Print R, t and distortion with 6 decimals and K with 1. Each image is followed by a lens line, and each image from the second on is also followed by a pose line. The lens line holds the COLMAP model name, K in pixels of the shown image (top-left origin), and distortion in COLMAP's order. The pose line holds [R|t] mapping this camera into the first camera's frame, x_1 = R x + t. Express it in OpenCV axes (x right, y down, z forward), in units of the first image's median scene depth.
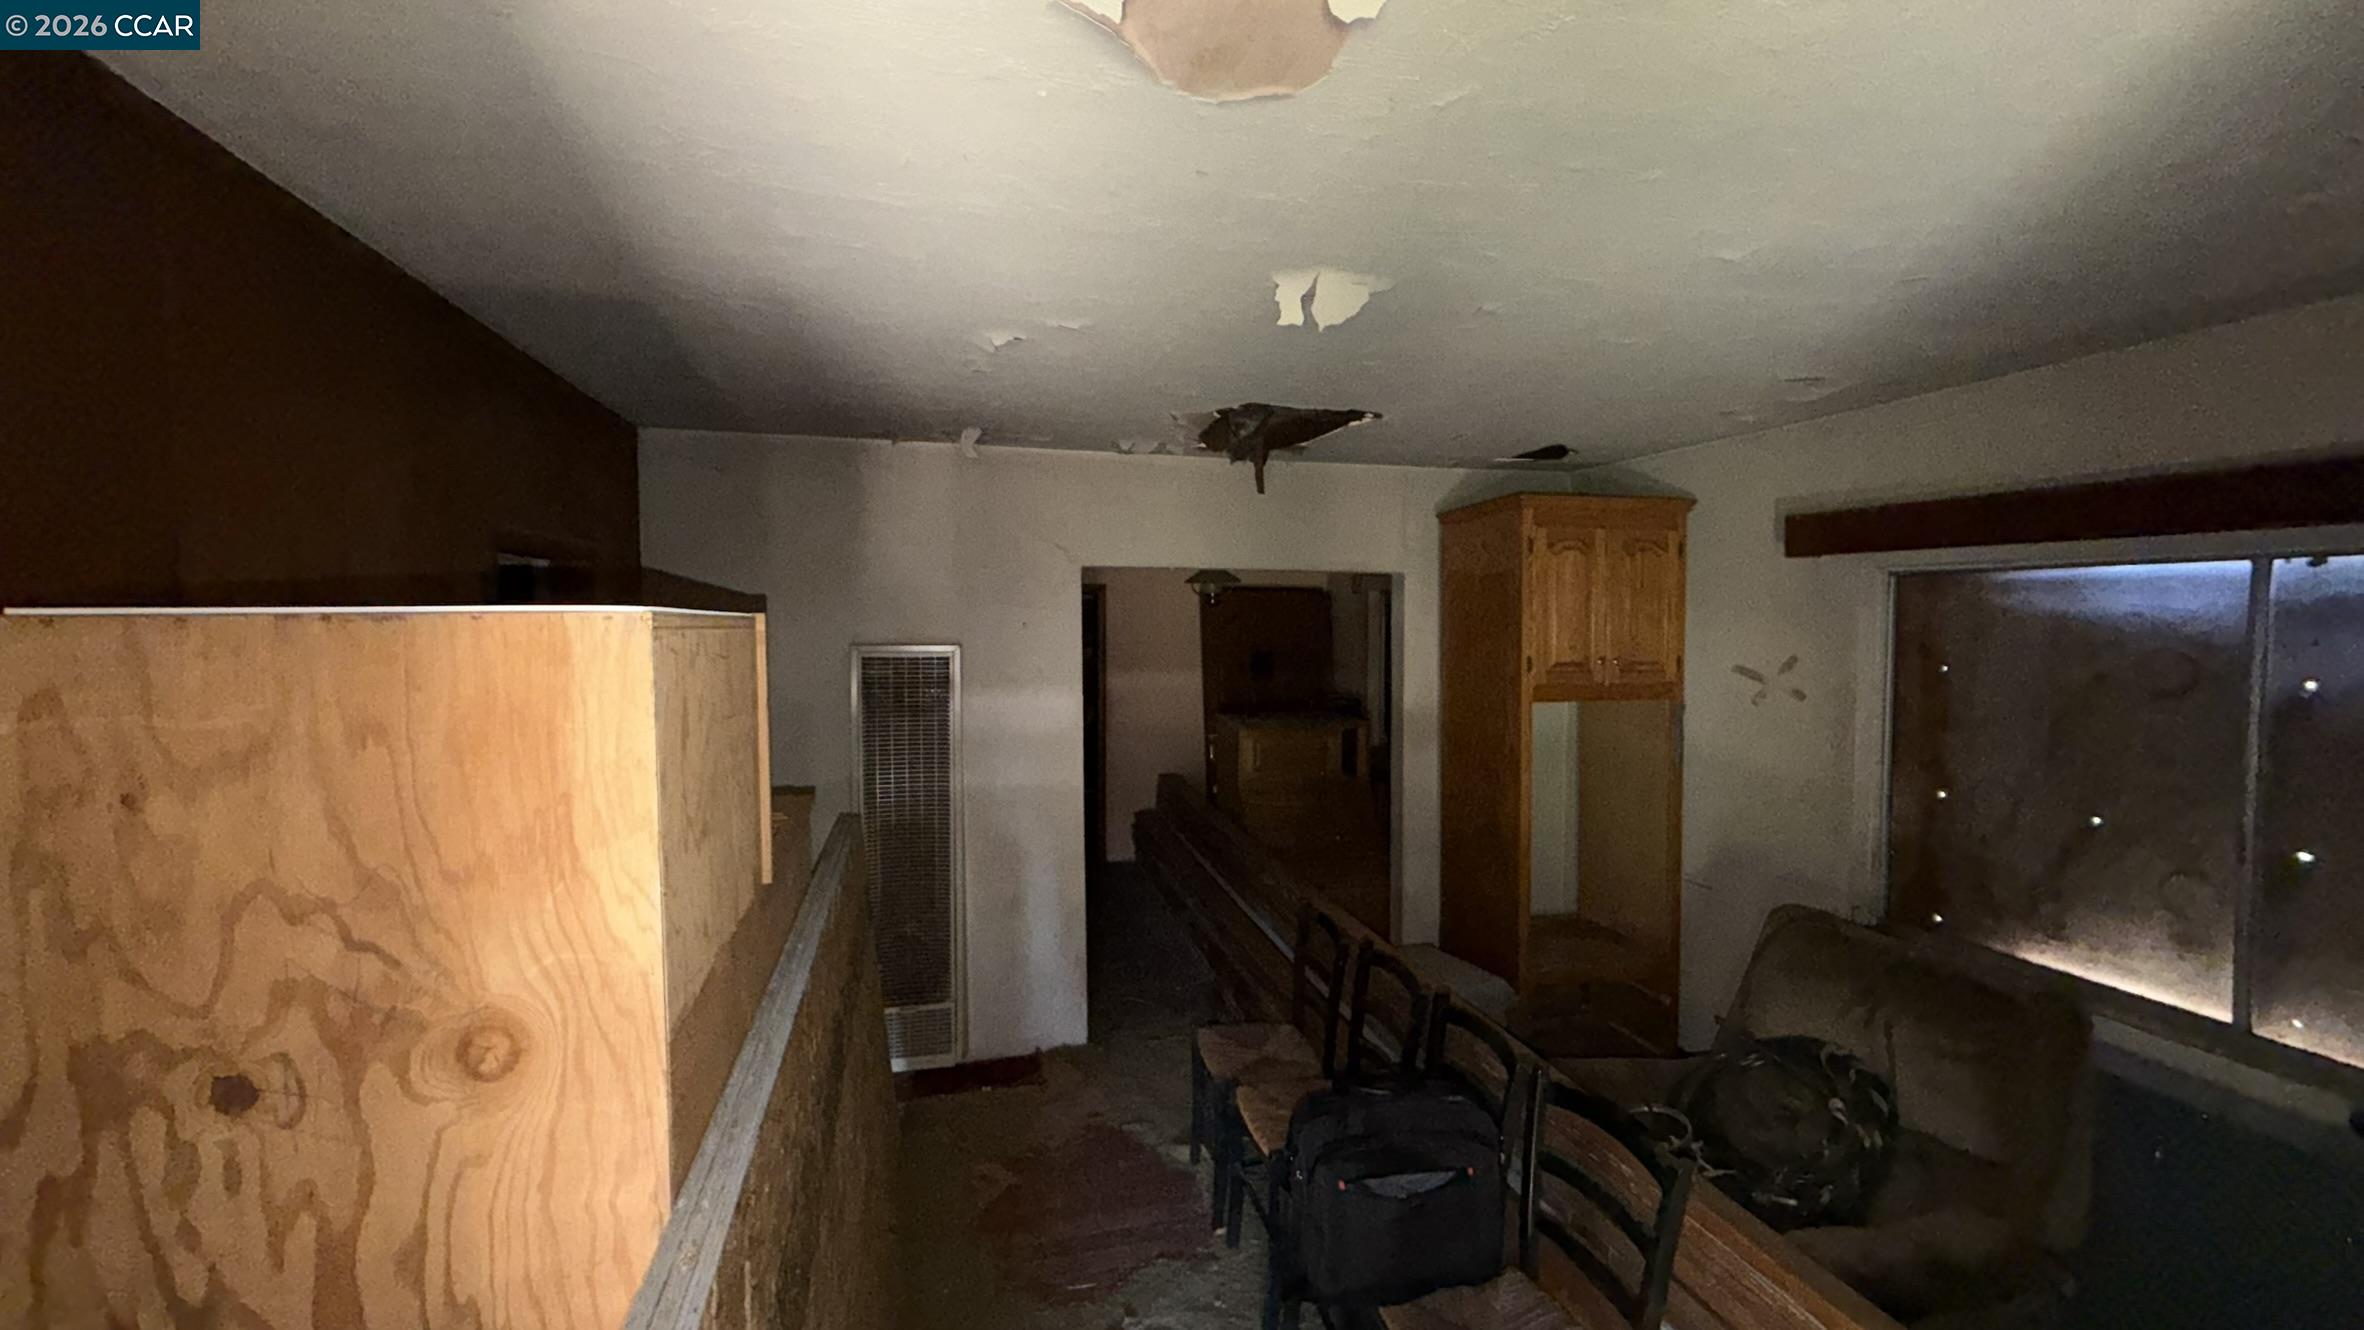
lens RADIAL K [[942.9, 0, 1173.8], [0, 942.9, 661.8], [0, 0, 1]] dist [0.000650, 0.000833]
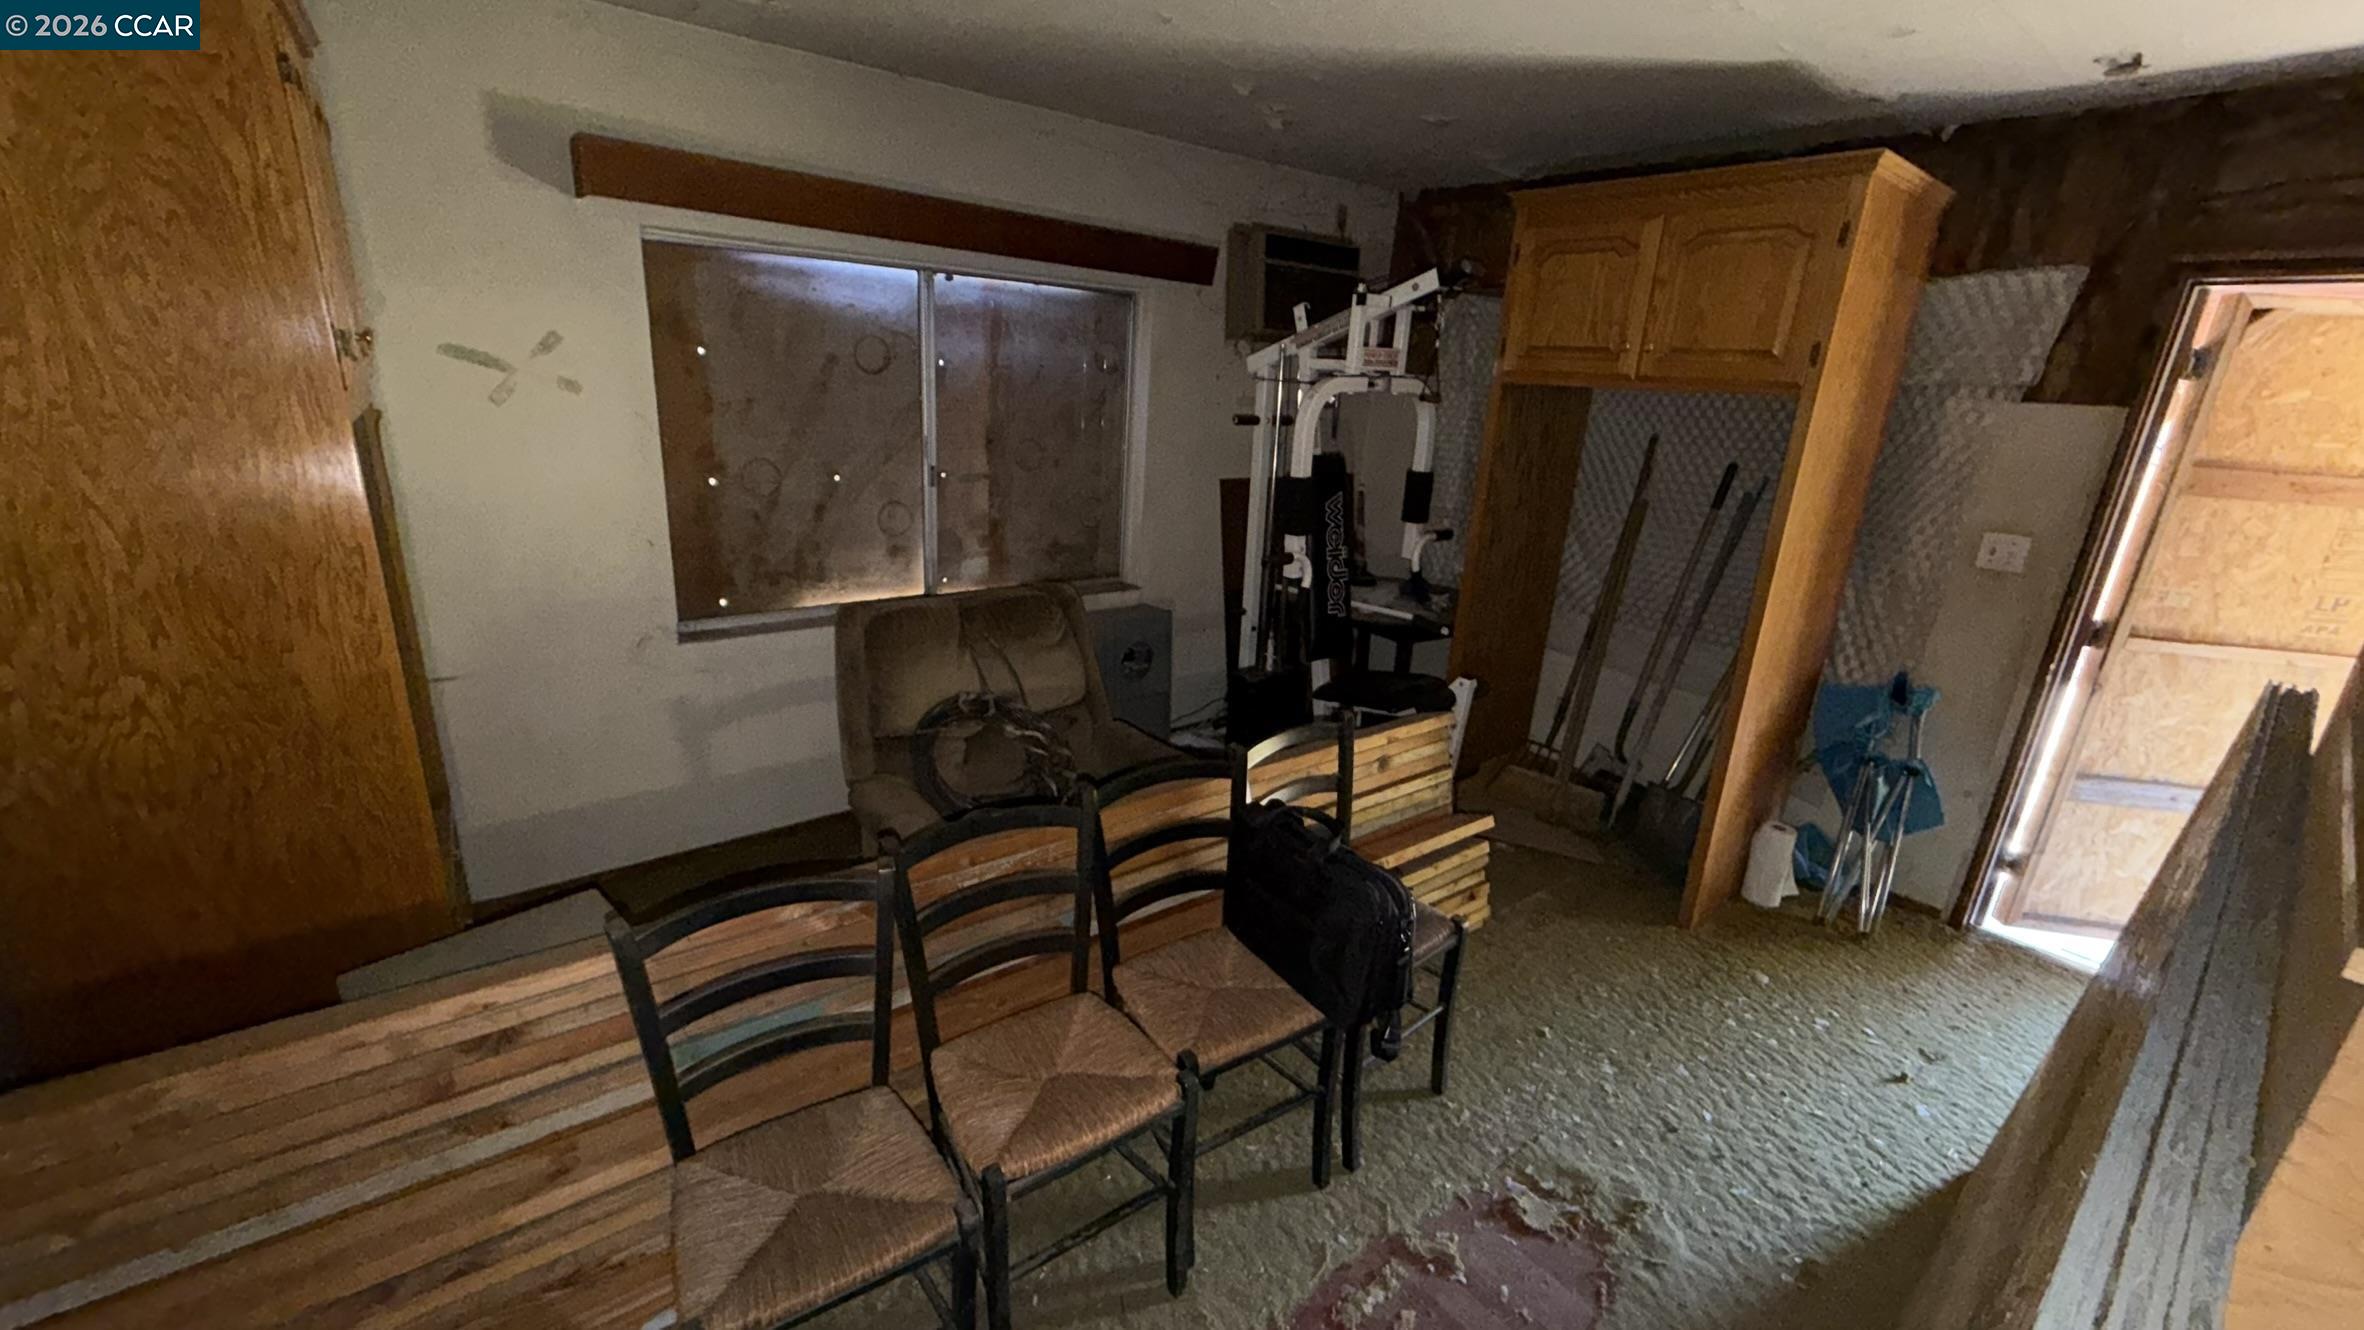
lens RADIAL K [[942.9, 0, 1173.8], [0, 942.9, 661.8], [0, 0, 1]] dist [0.000650, 0.000833]
pose [[-0.401121, -0.285245, 0.870481, -0.322150], [-0.008583, 0.951409, 0.307809, 0.009029], [-0.915985, 0.115998, -0.384079, 0.969661]]
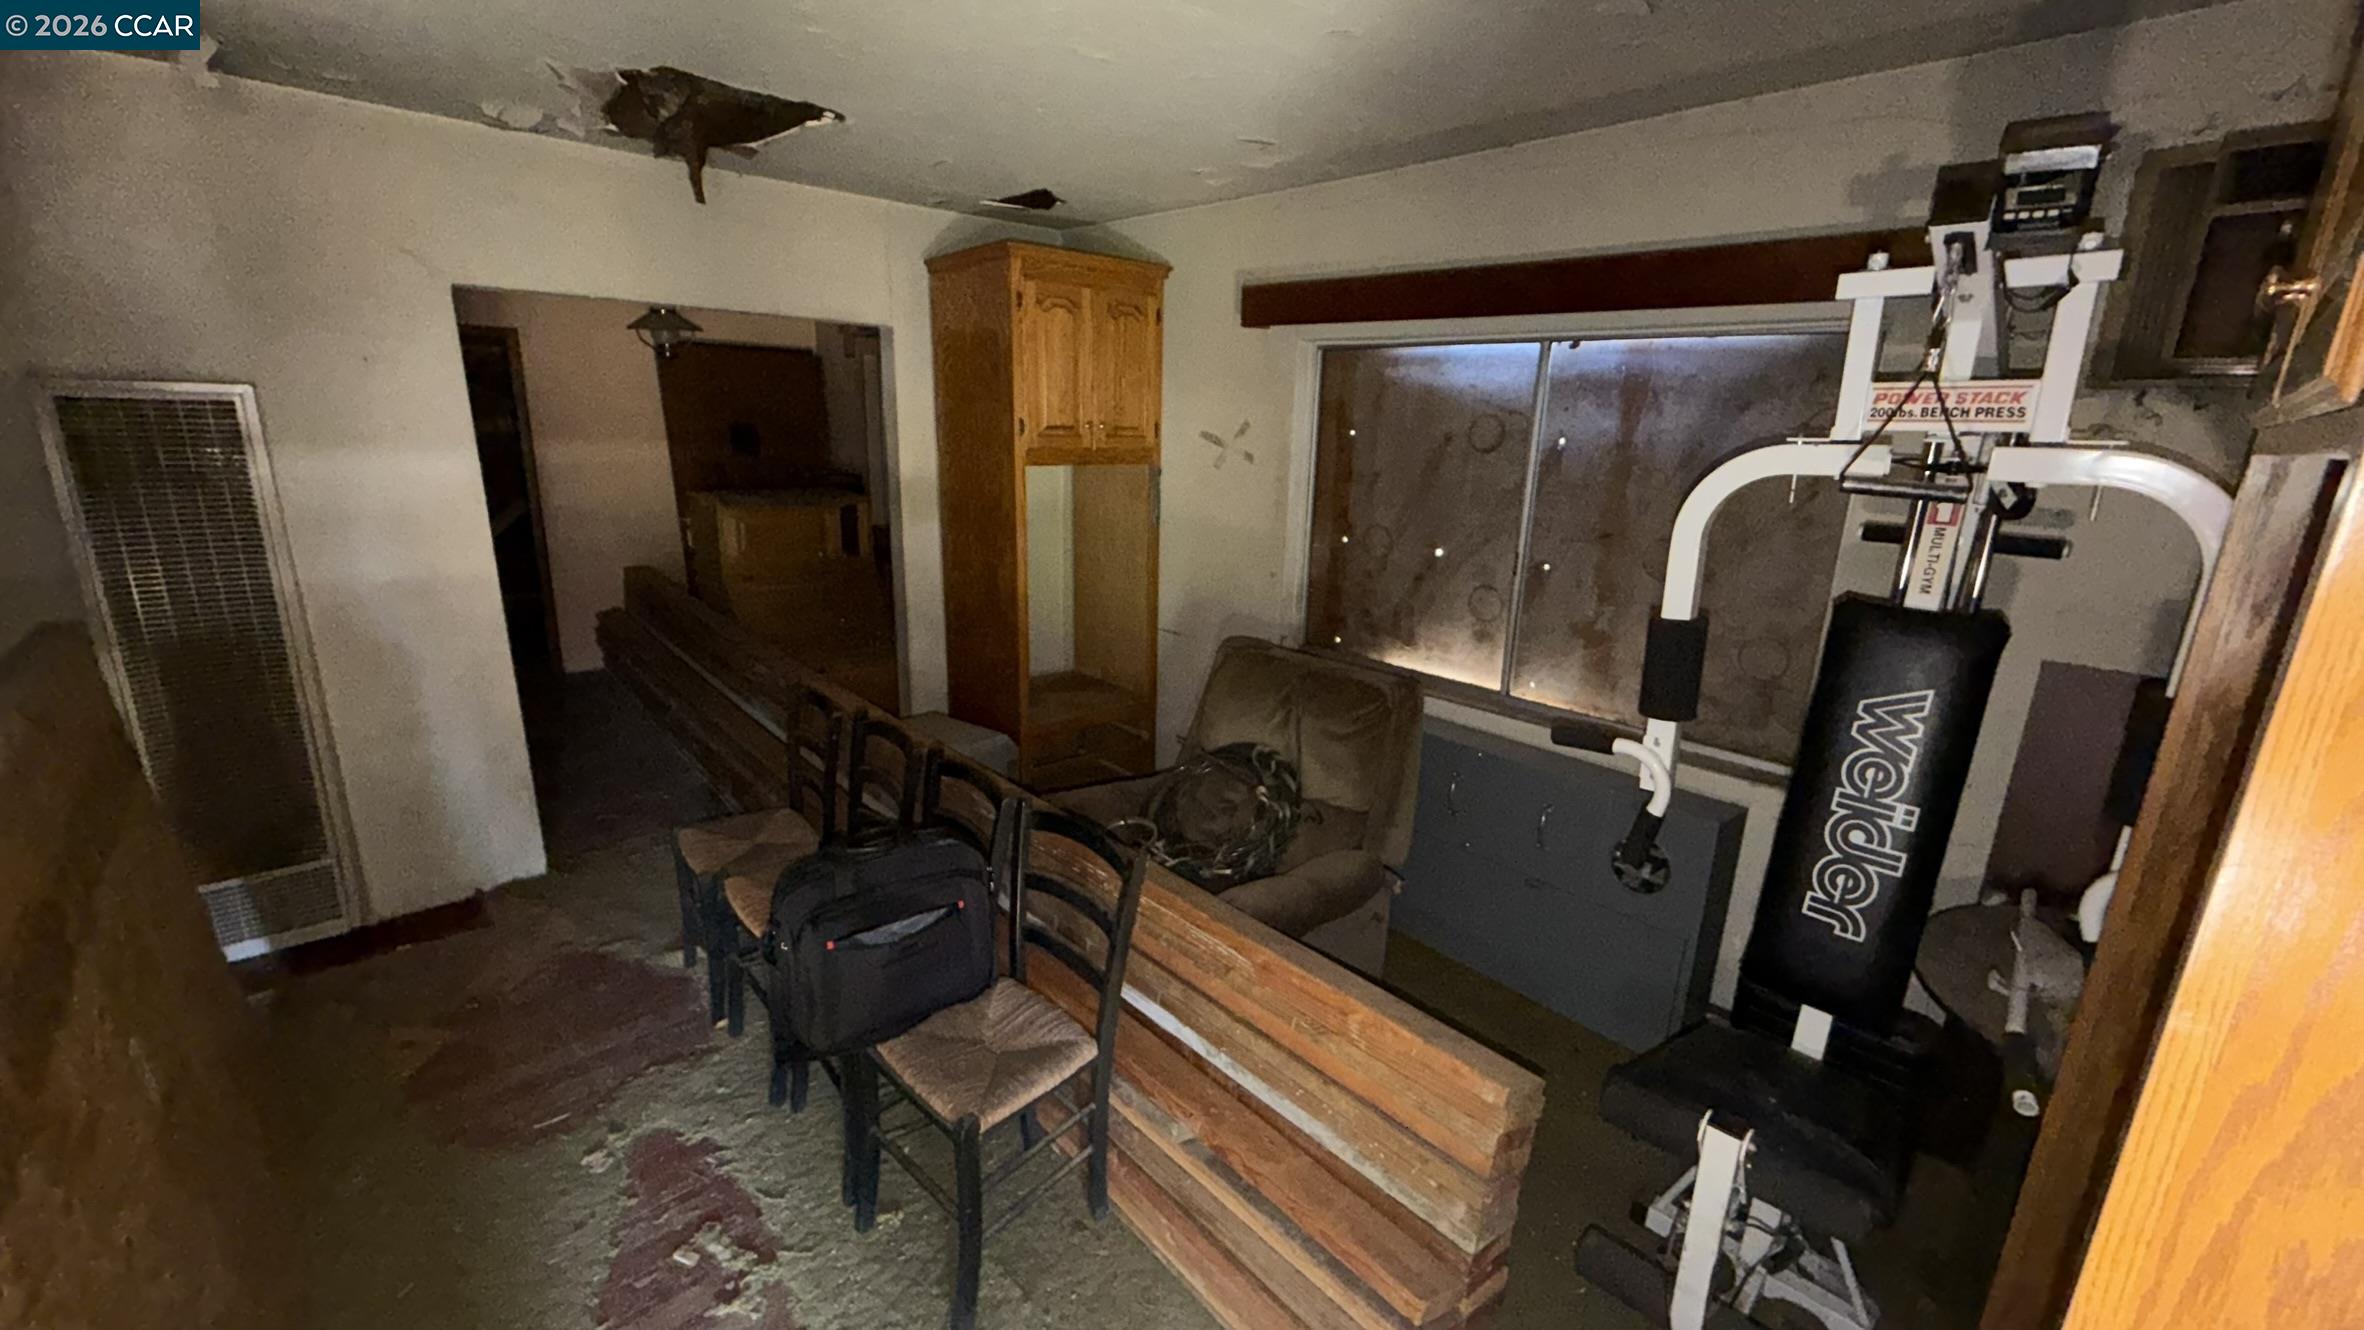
lens RADIAL K [[942.9, 0, 1173.8], [0, 942.9, 661.8], [0, 0, 1]] dist [0.000650, 0.000833]
pose [[0.880009, -0.096395, 0.465073, 0.039964], [-0.007598, 0.976206, 0.216714, 0.033470], [-0.474897, -0.194243, 0.858337, 0.031676]]
